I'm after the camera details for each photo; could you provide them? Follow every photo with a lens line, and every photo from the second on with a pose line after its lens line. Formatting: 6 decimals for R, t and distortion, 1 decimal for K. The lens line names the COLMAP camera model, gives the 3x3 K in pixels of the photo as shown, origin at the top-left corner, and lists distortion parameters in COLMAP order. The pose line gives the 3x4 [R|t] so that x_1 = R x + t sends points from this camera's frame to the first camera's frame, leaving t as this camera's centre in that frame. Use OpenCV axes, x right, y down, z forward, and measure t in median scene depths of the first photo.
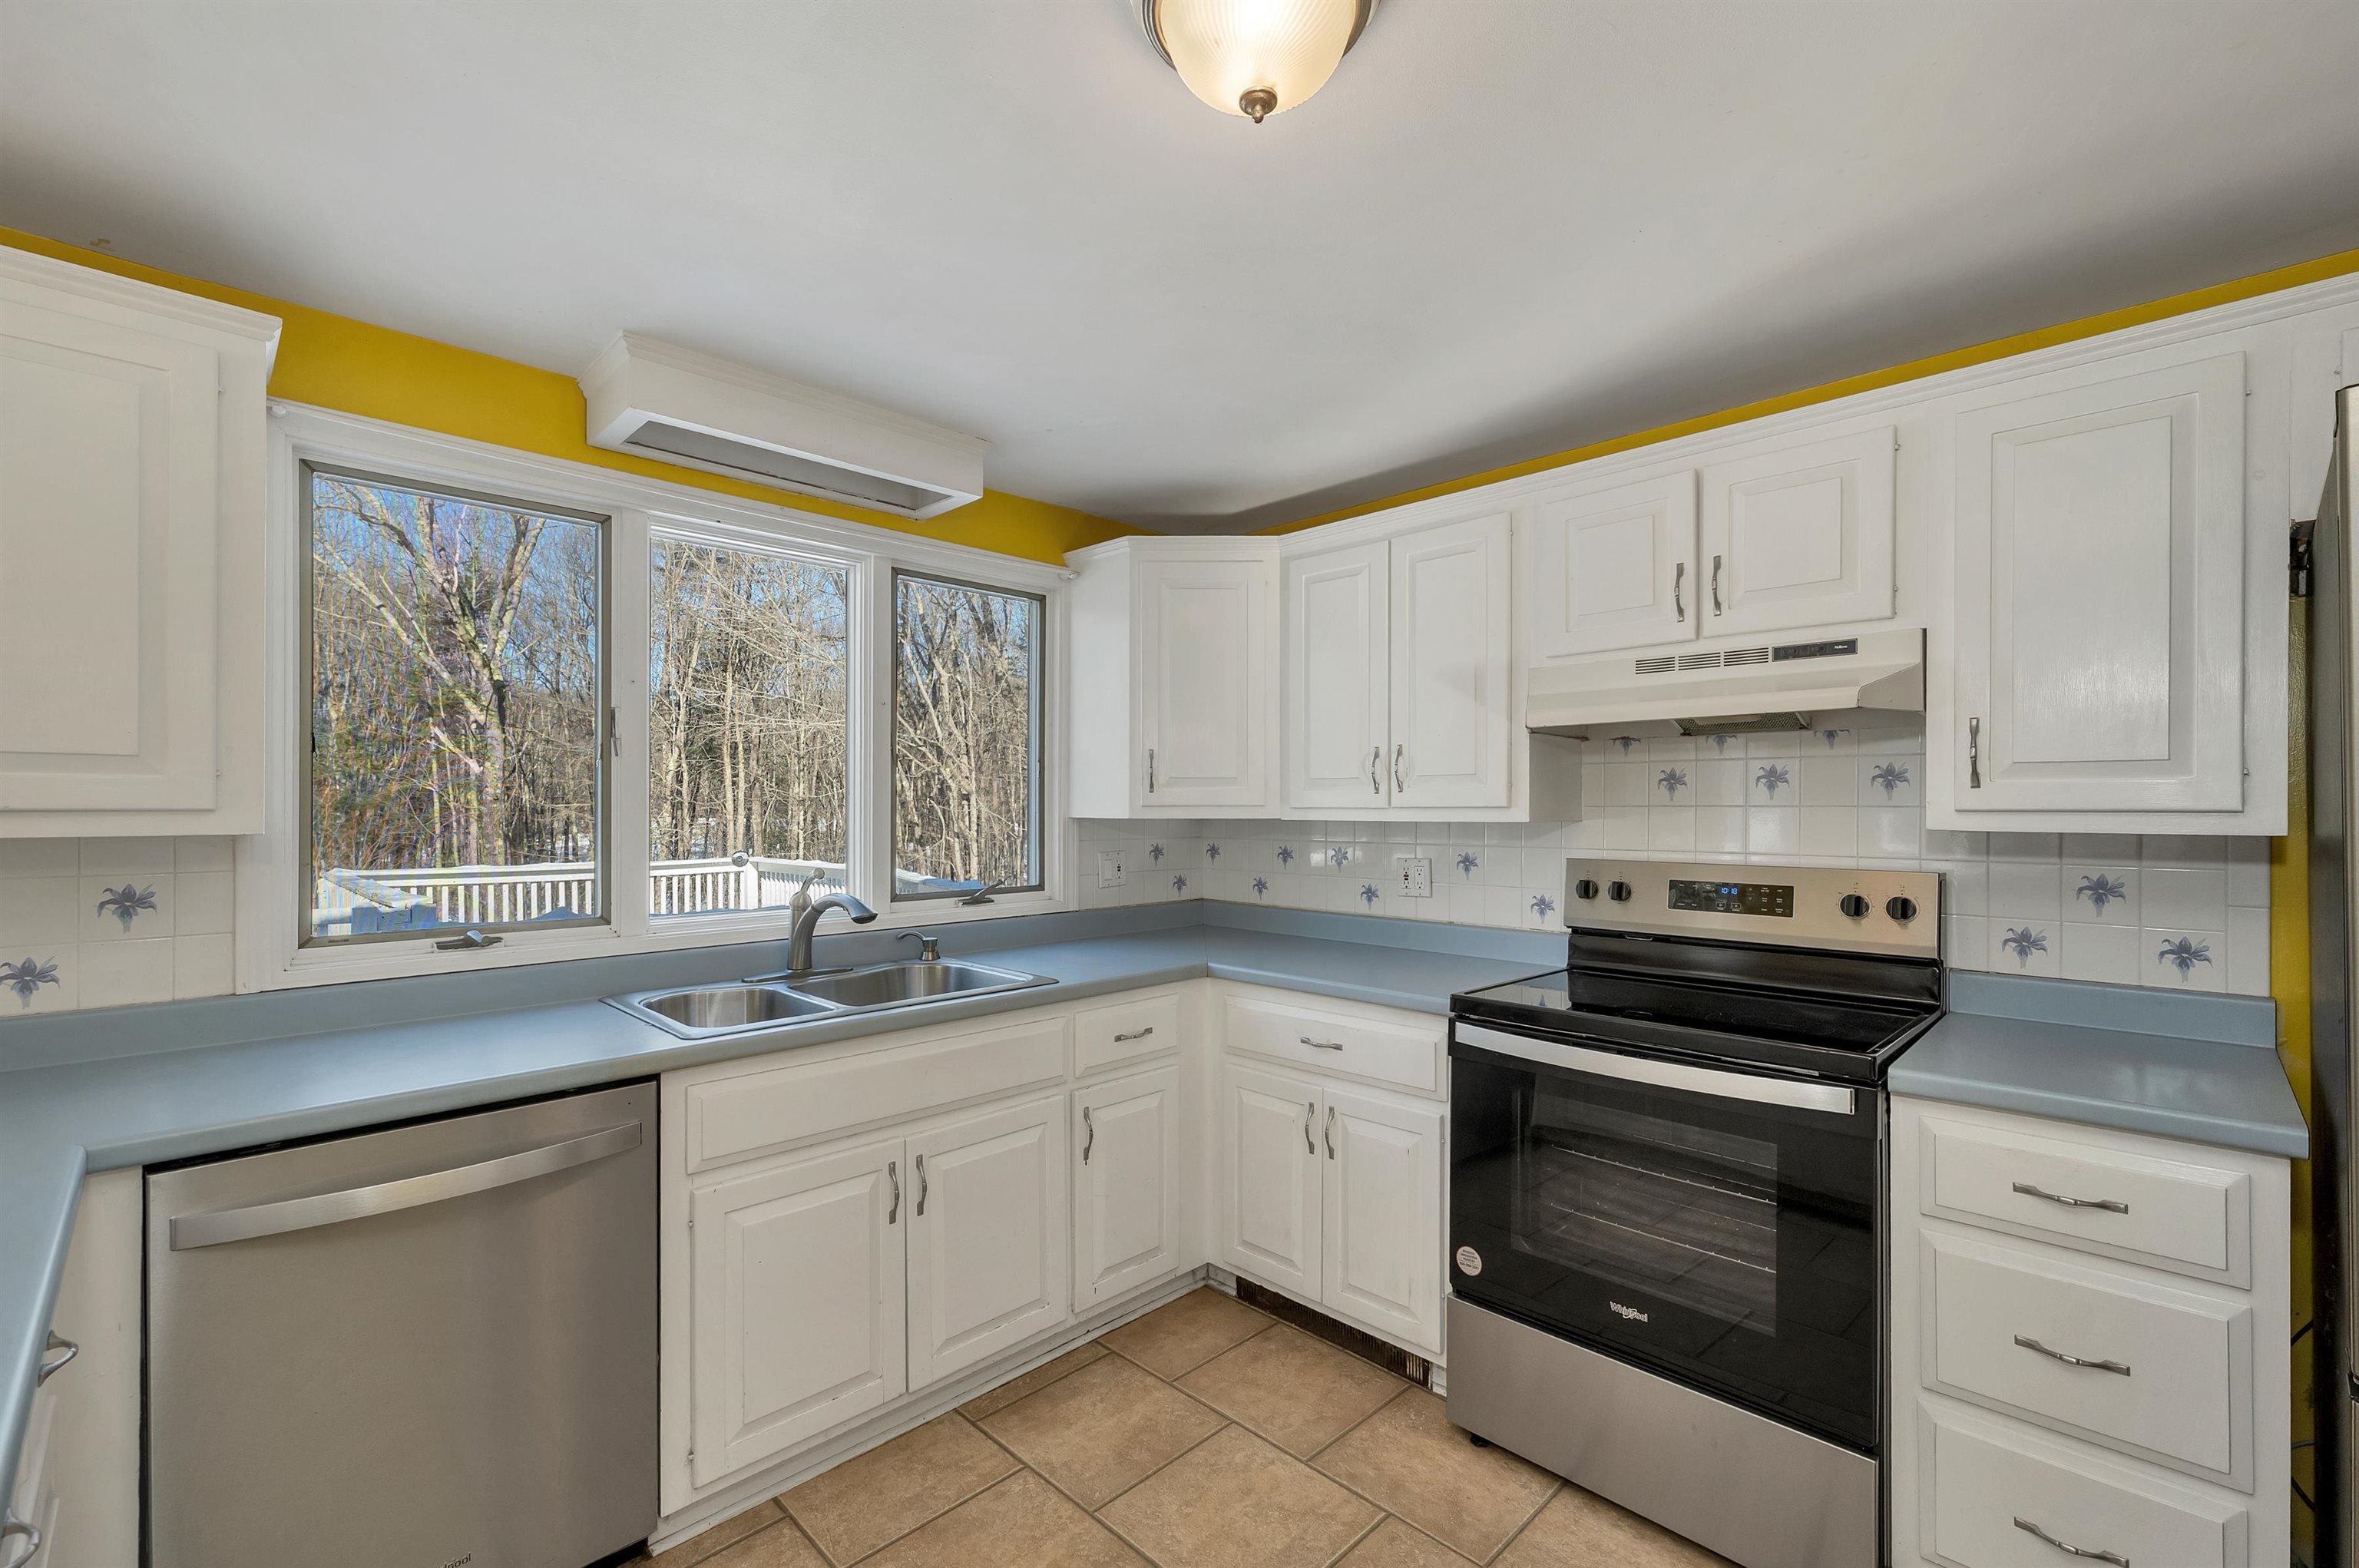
lens RADIAL K [[1001.0, 0, 1190.9], [0, 1001.0, 801.1], [0, 0, 1]] dist [0.000608, 0.000223]
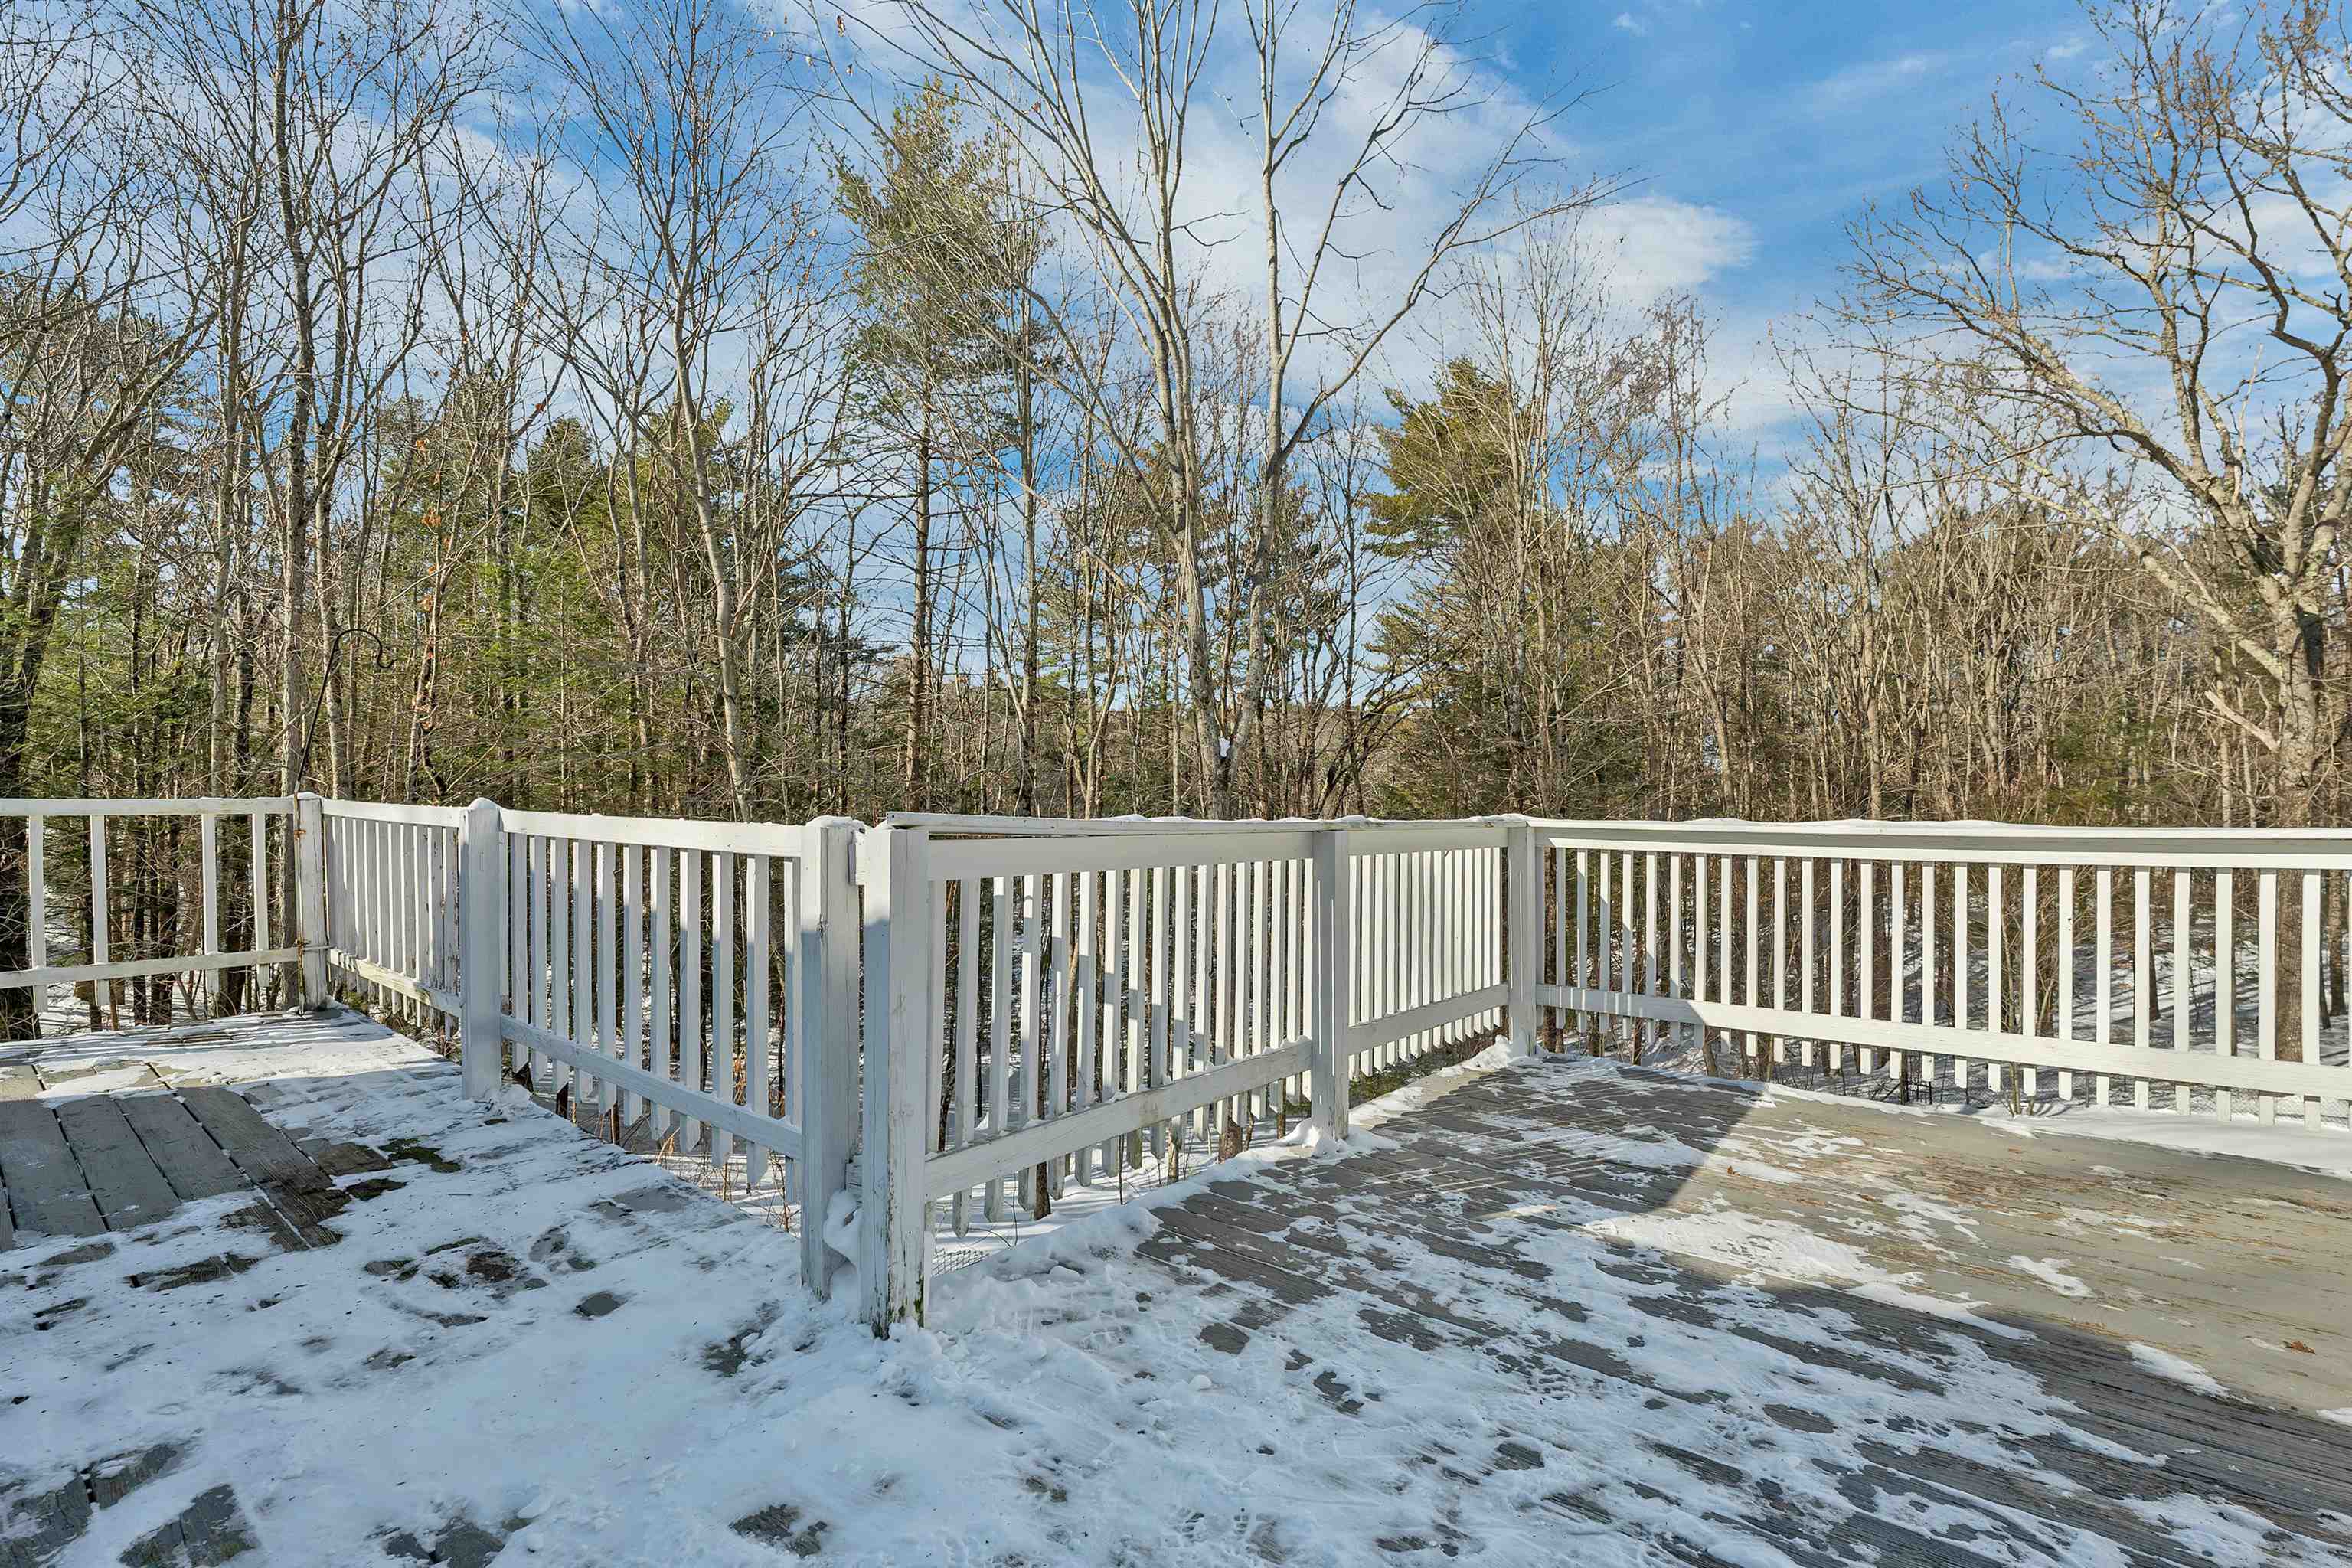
lens RADIAL K [[1038.2, 0, 1174.0], [0, 1038.2, 818.6], [0, 0, 1]] dist [0.002251, 0.000528]
pose [[0.093306, 0.010887, -0.995578, -0.632919], [-0.002055, 0.999940, 0.010742, 0.174161], [0.995635, 0.001044, 0.093323, 1.988956]]
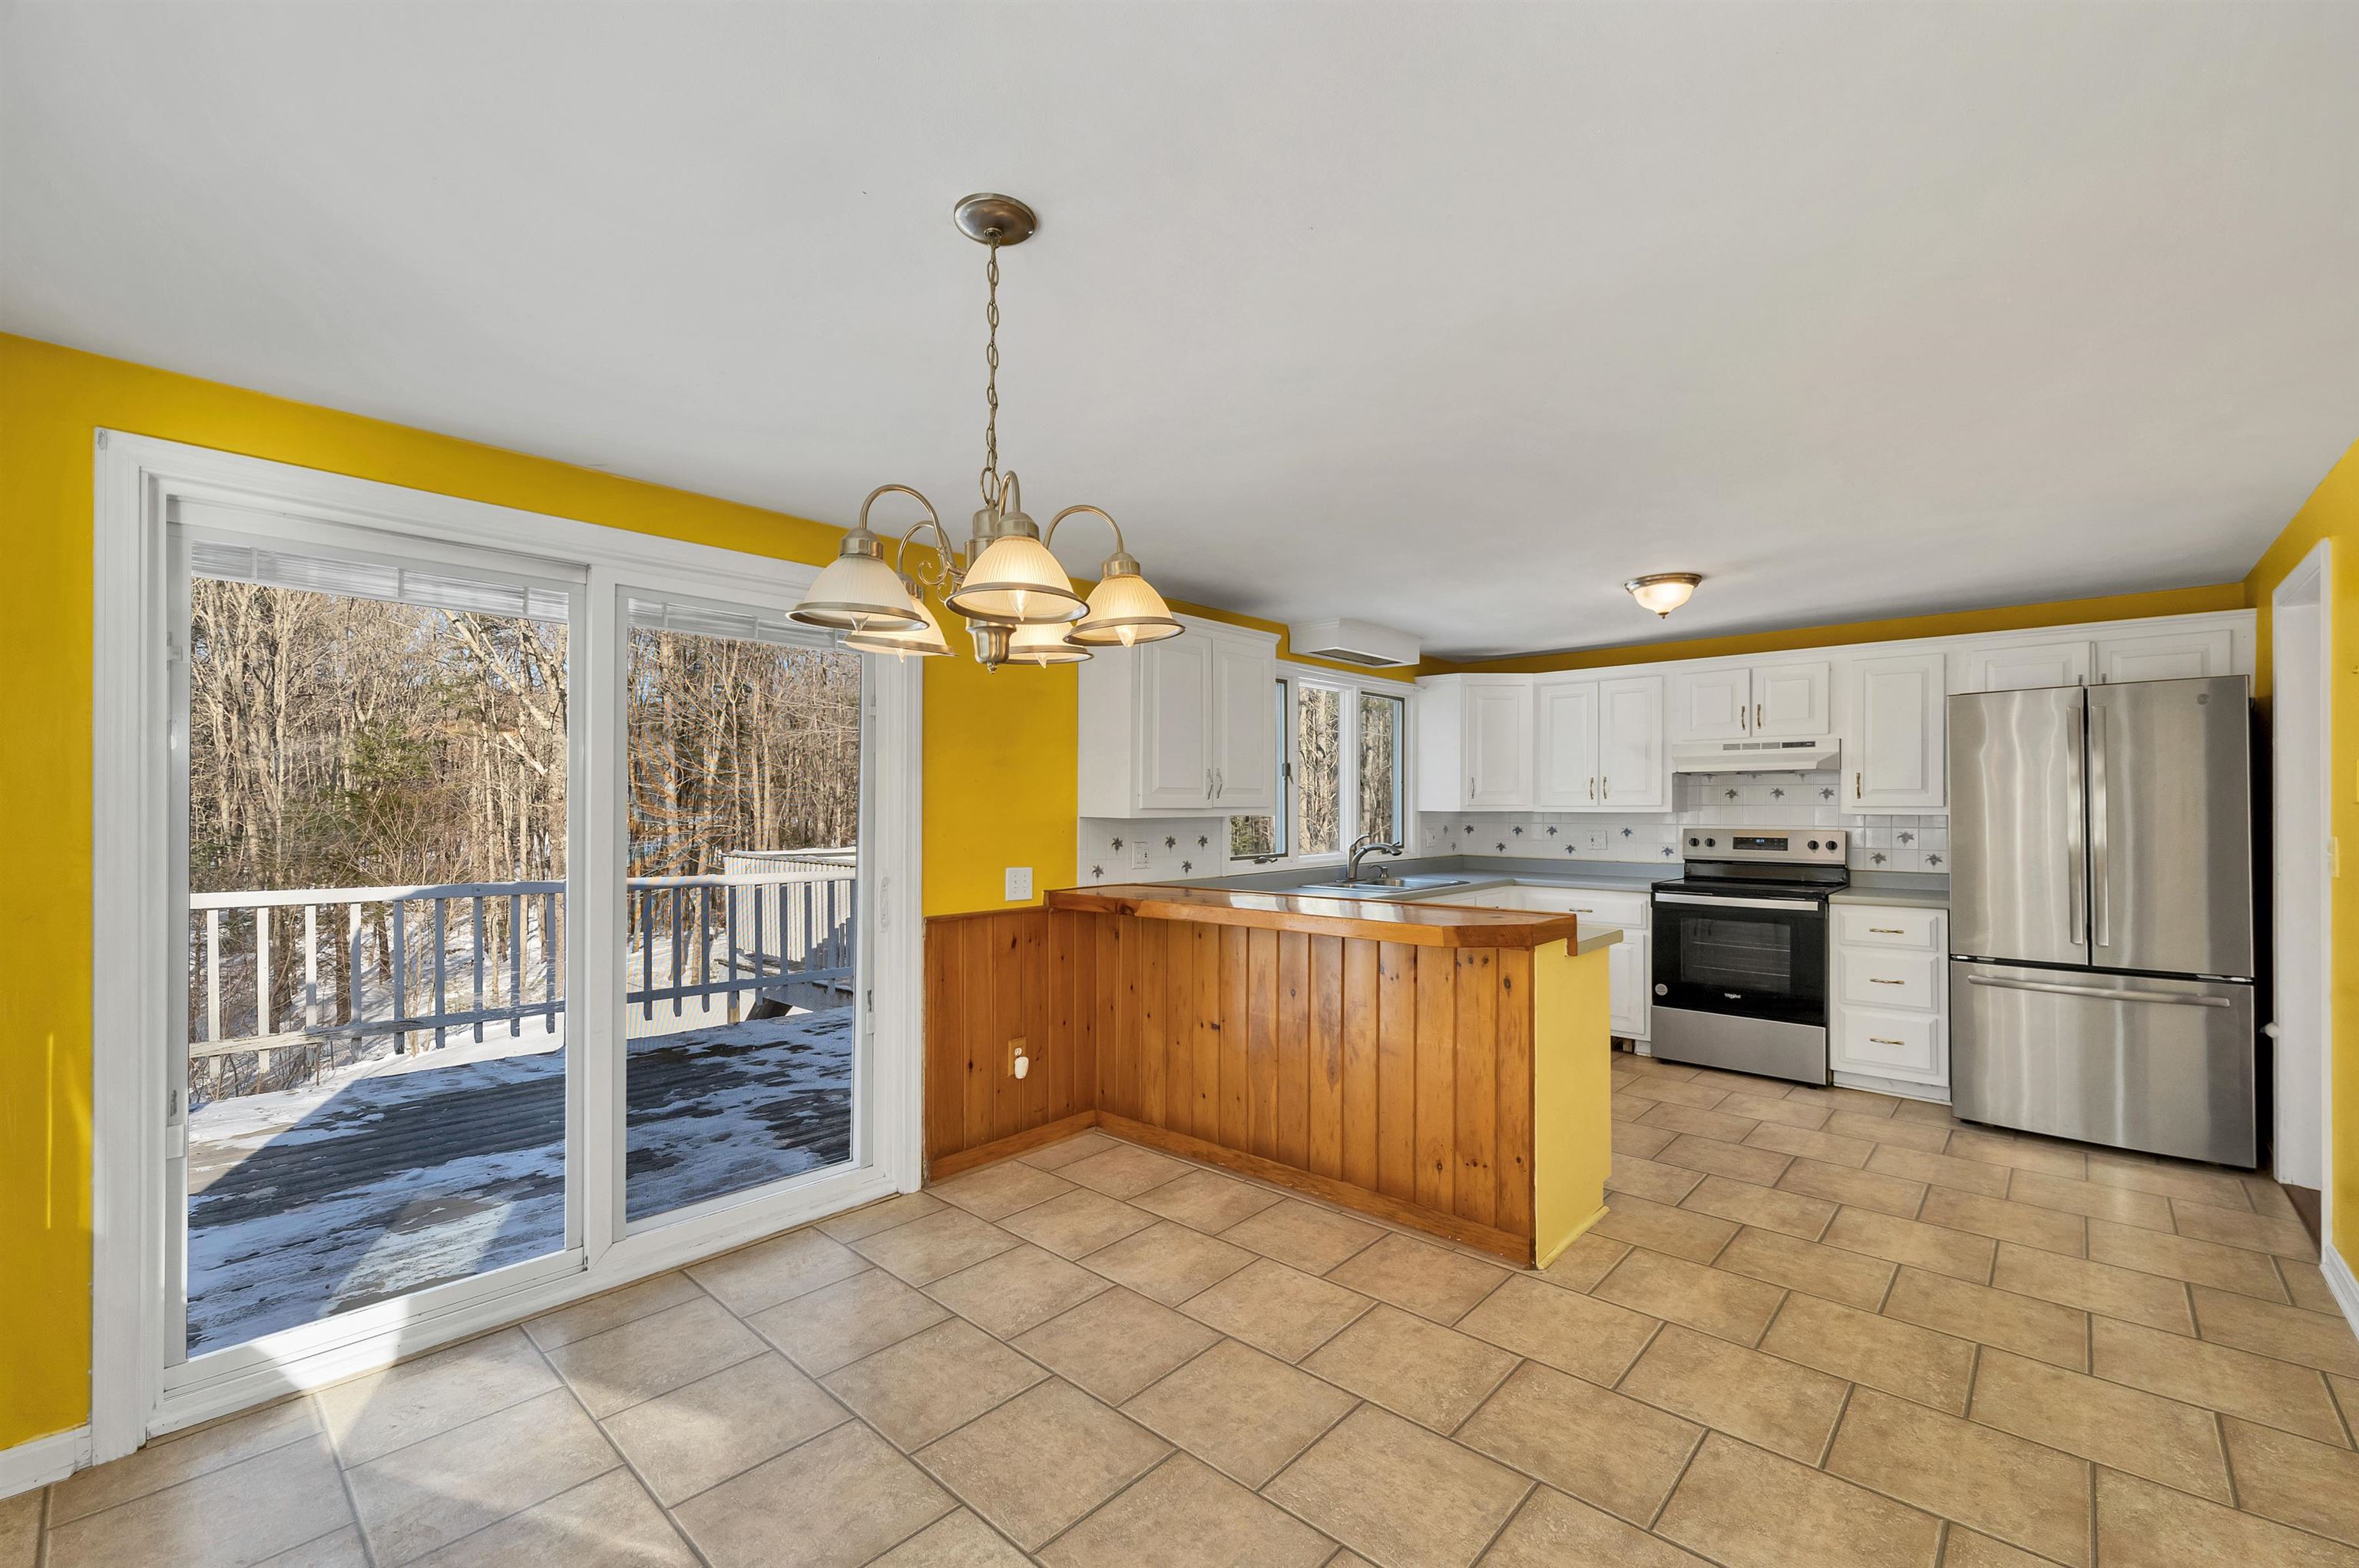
lens RADIAL K [[970.2, 0, 1182.4], [0, 970.2, 797.5], [0, 0, 1]] dist [0.002179, 0.000099]
pose [[0.999182, -0.000777, 0.040423, -0.785333], [0.000847, 0.999998, -0.001717, -0.008750], [-0.040422, 0.001750, 0.999181, -1.057509]]
